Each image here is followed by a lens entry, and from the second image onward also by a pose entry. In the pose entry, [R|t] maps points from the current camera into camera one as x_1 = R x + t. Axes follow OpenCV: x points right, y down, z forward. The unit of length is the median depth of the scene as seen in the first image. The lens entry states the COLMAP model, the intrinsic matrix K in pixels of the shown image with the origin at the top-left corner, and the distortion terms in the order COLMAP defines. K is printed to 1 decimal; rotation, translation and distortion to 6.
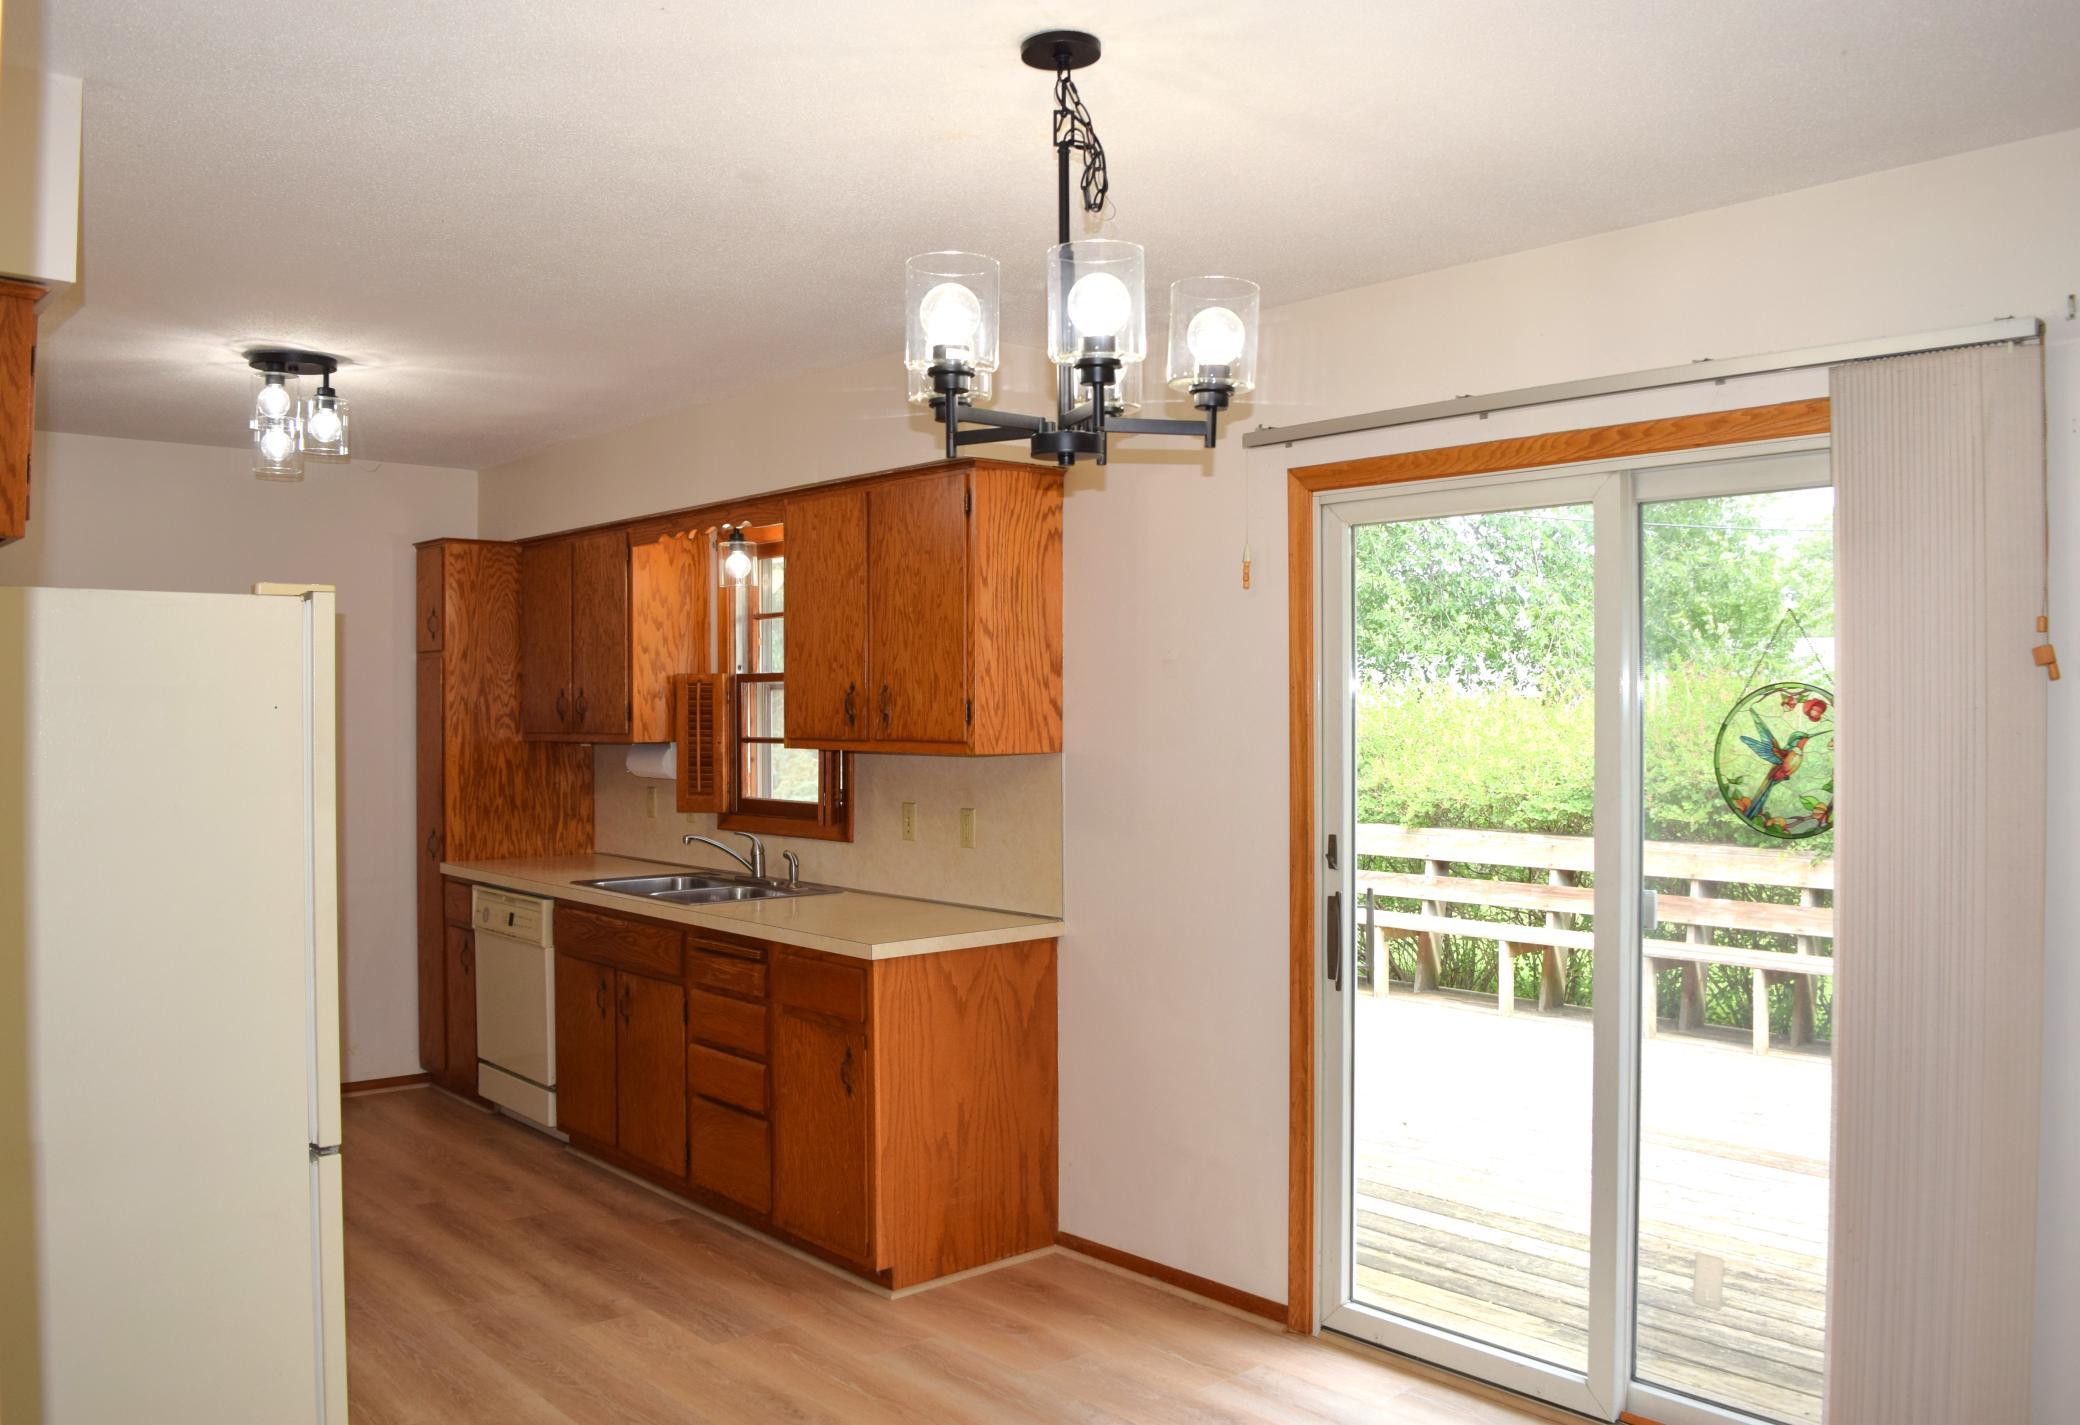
lens RADIAL K [[1721.0, 0, 1039.3], [0, 1721.0, 708.3], [0, 0, 1]] dist [-0.063413, -0.000515]
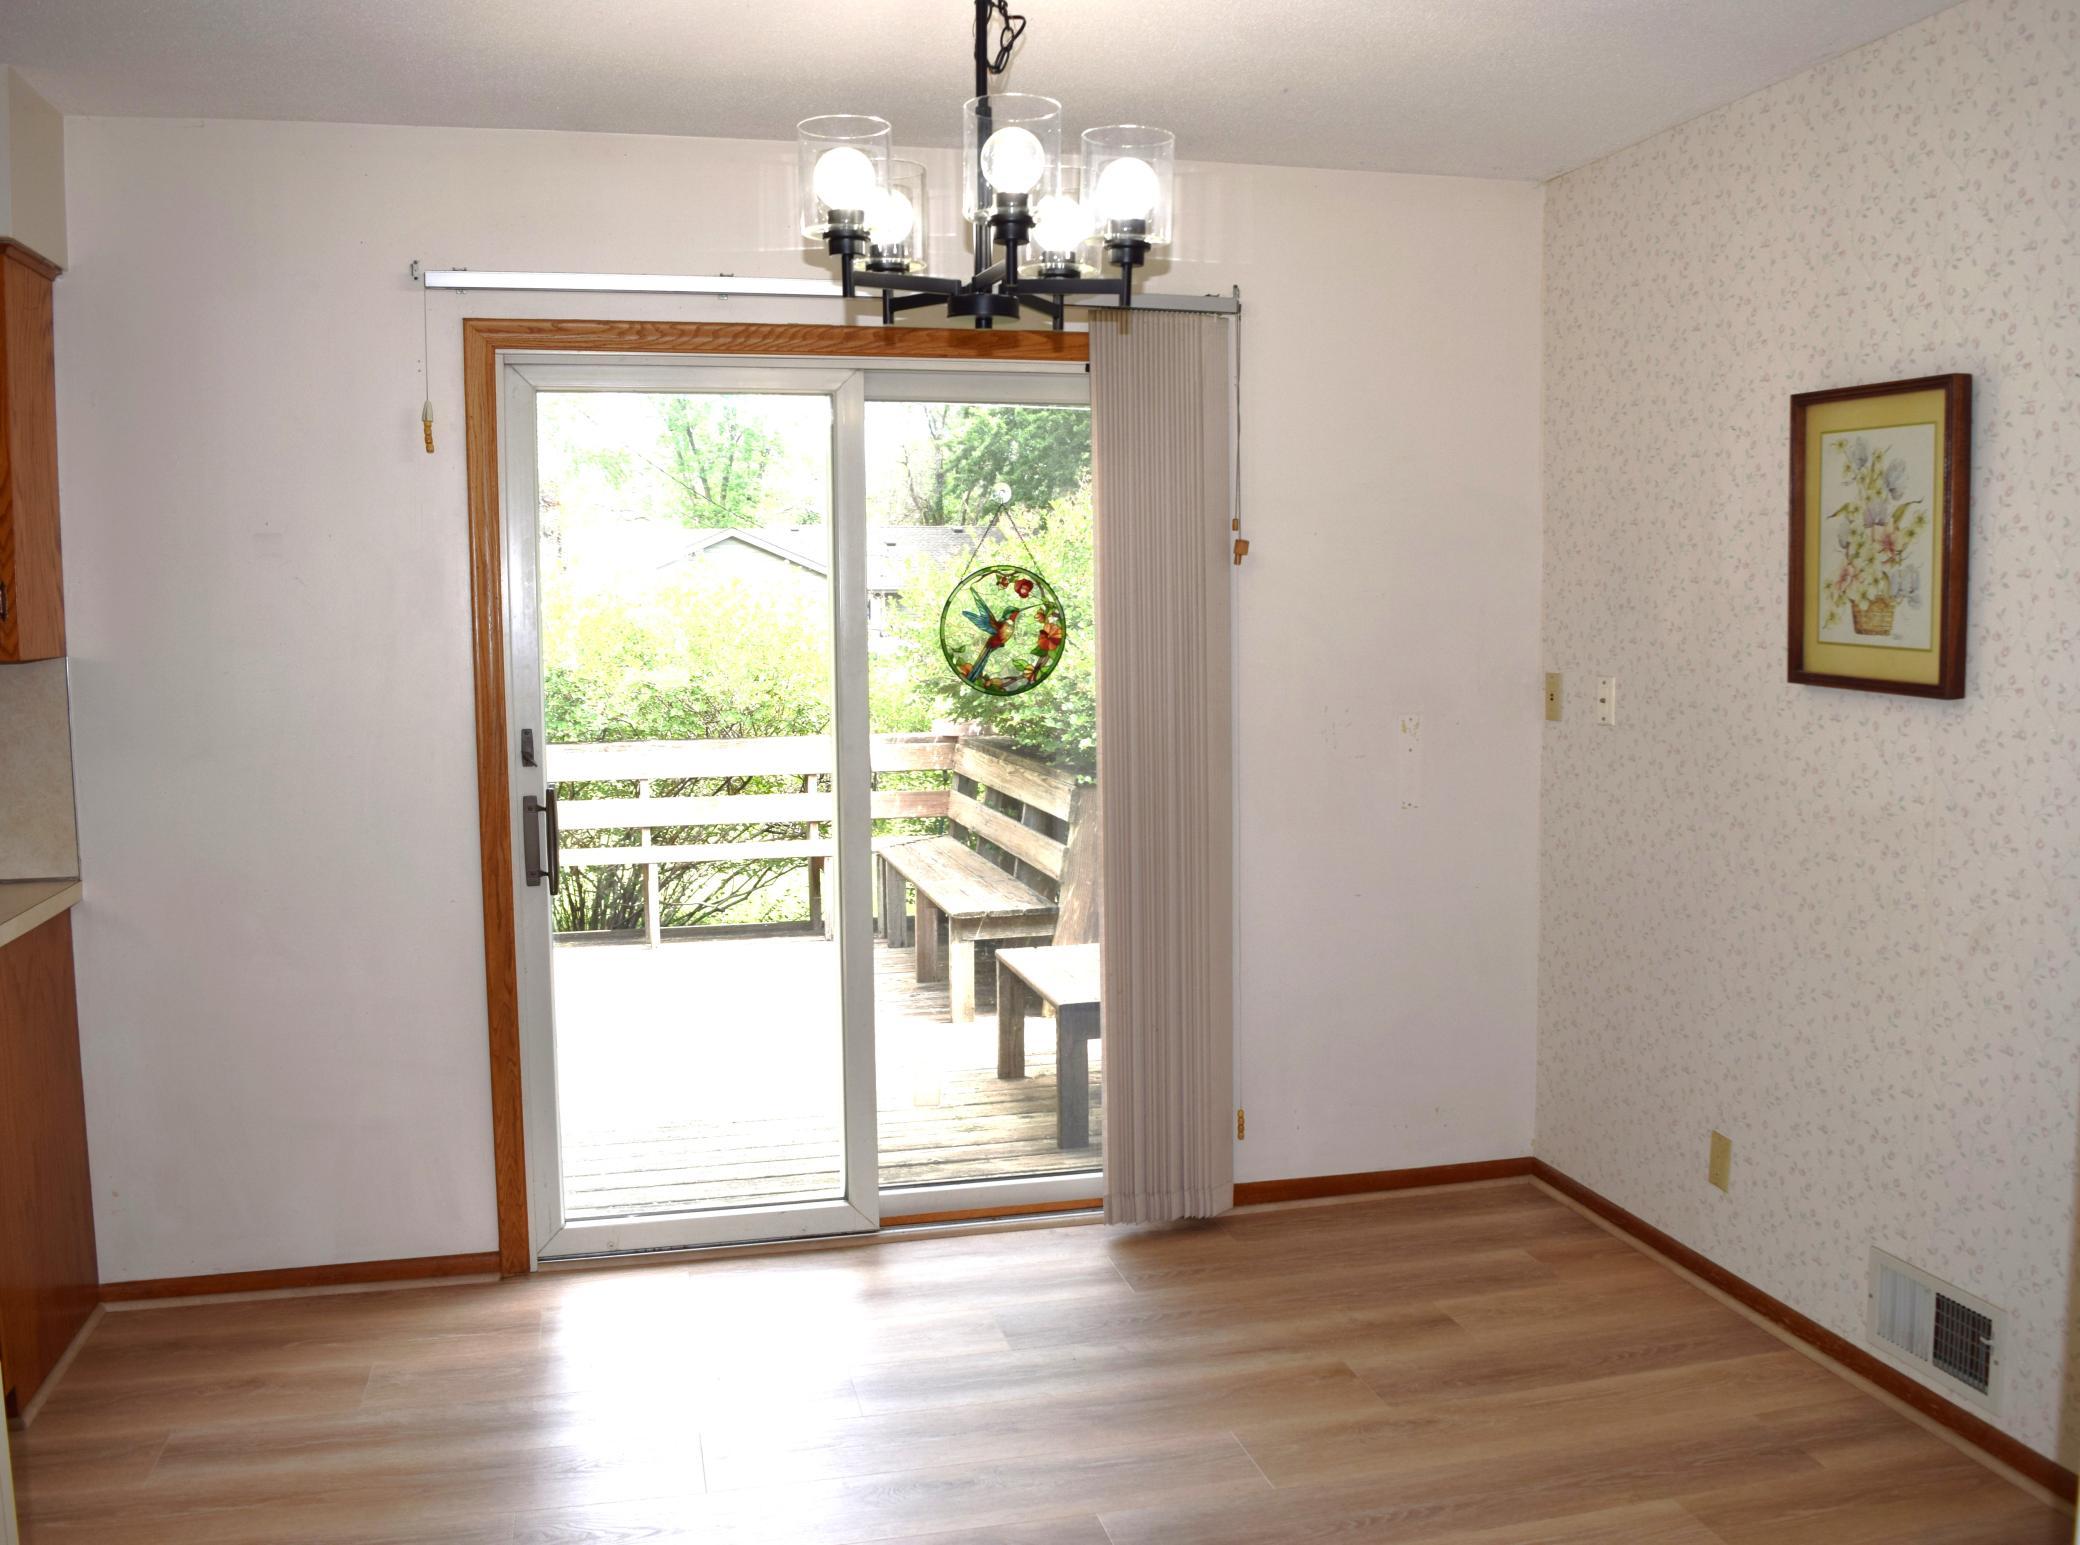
lens RADIAL K [[1859.3, 0, 1044.8], [0, 1859.3, 767.0], [0, 0, 1]] dist [-0.082690, -0.000033]
pose [[0.441758, -0.079473, 0.893607, -0.720151], [0.010338, 0.996453, 0.083509, 0.017261], [-0.897075, -0.027653, 0.441013, 0.388535]]
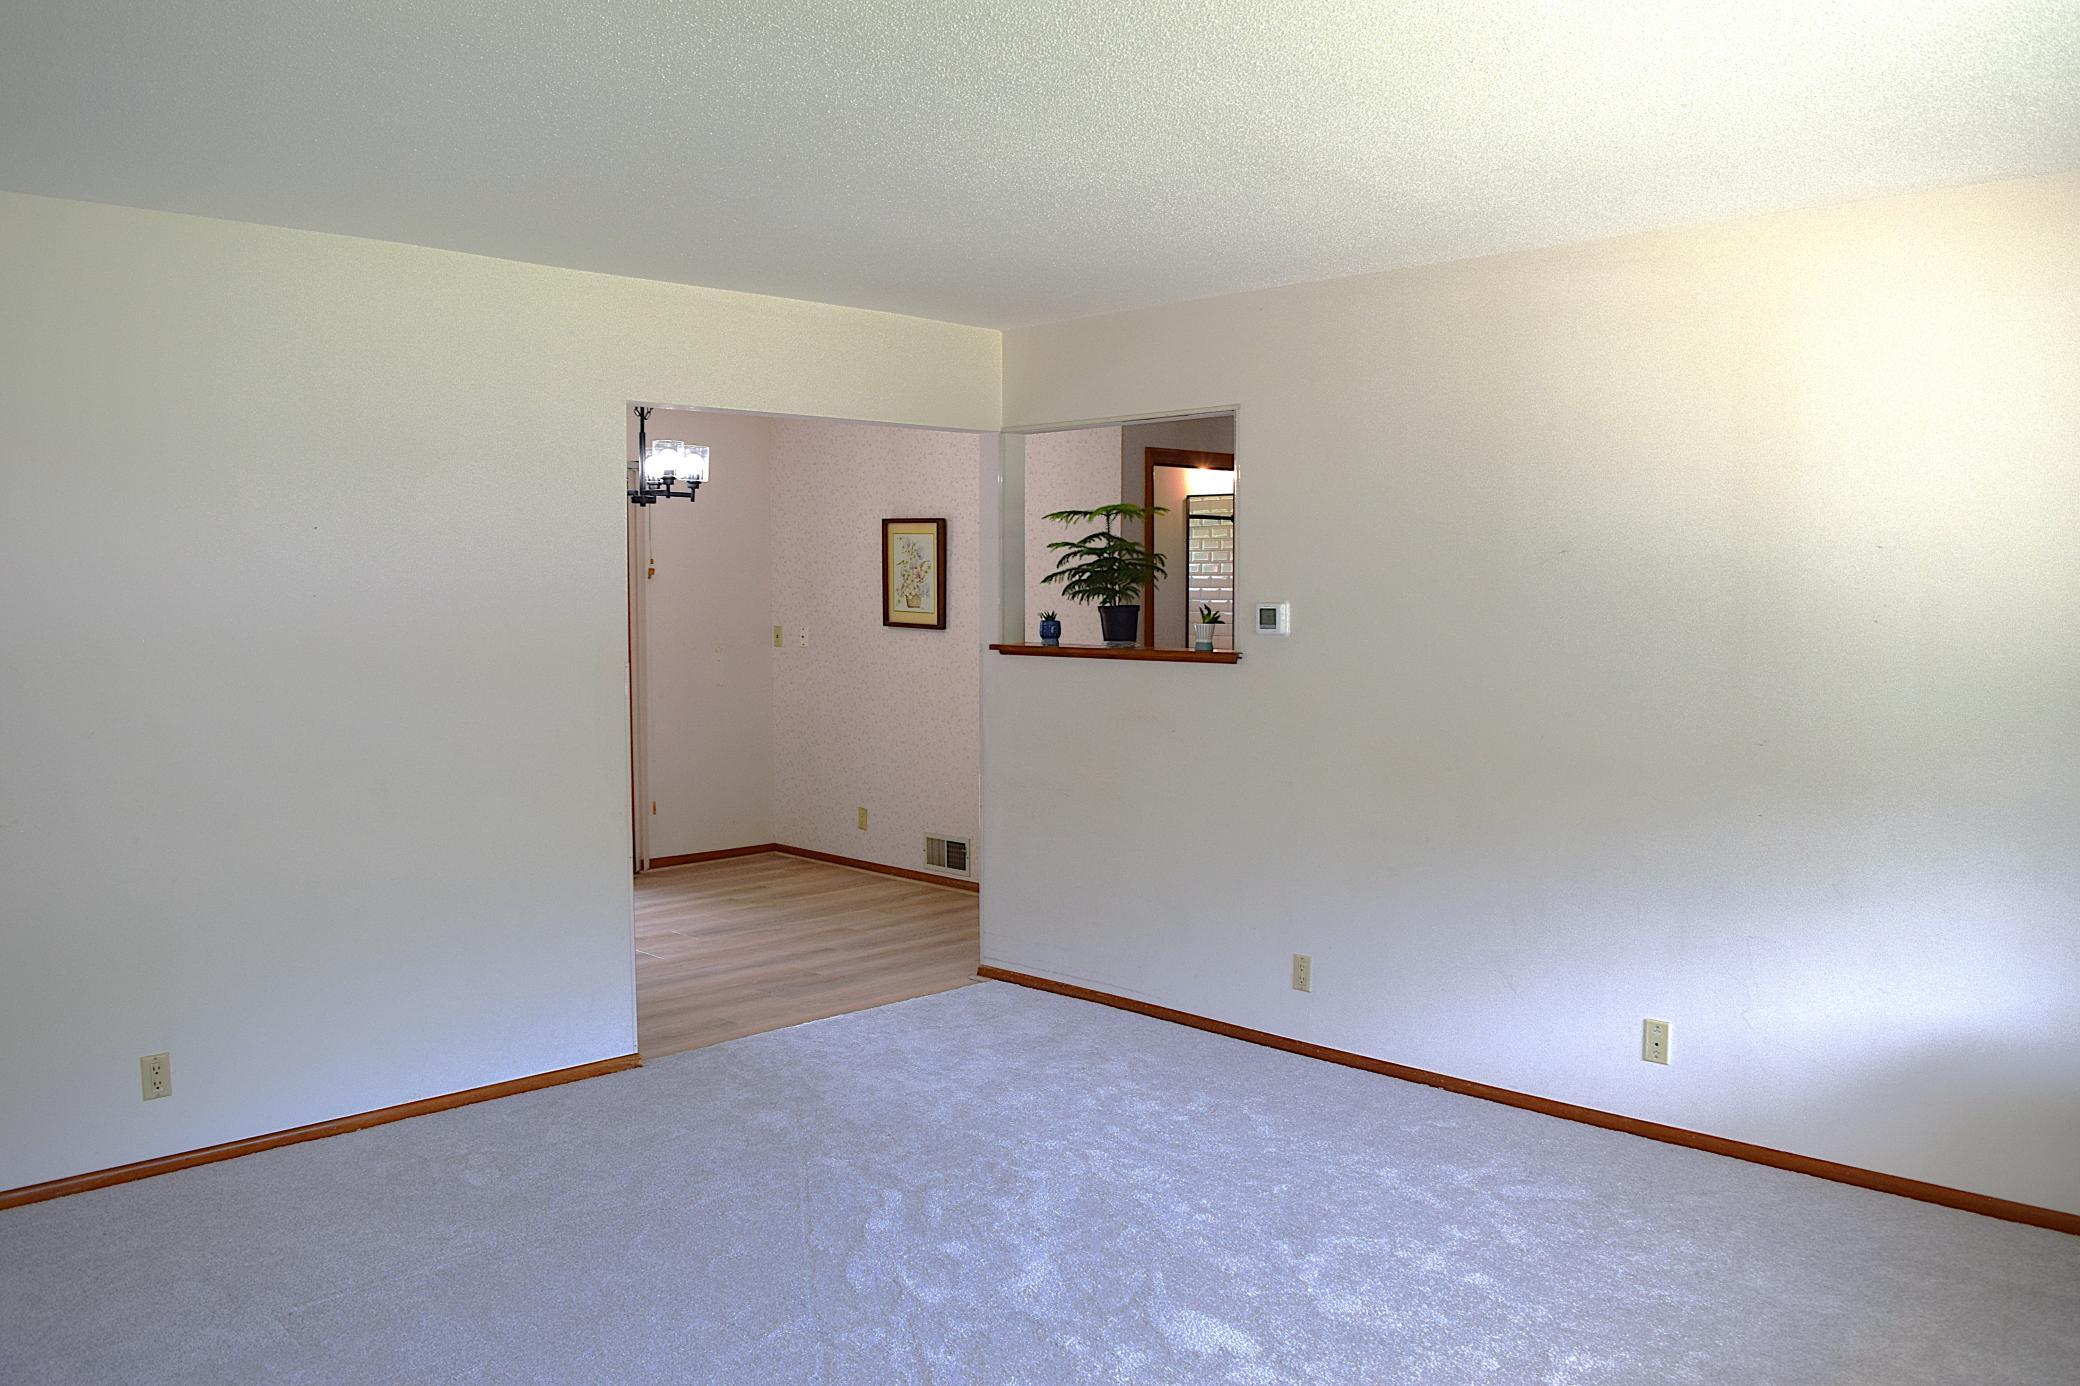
lens RADIAL K [[1607.5, 0, 1038.9], [0, 1607.5, 691.9], [0, 0, 1]] dist [-0.068409, -0.005616]
pose [[-0.072355, -0.069904, 0.994926, -2.097504], [0.005661, 0.997496, 0.070497, -0.011078], [-0.997363, 0.010733, -0.071778, 0.413203]]
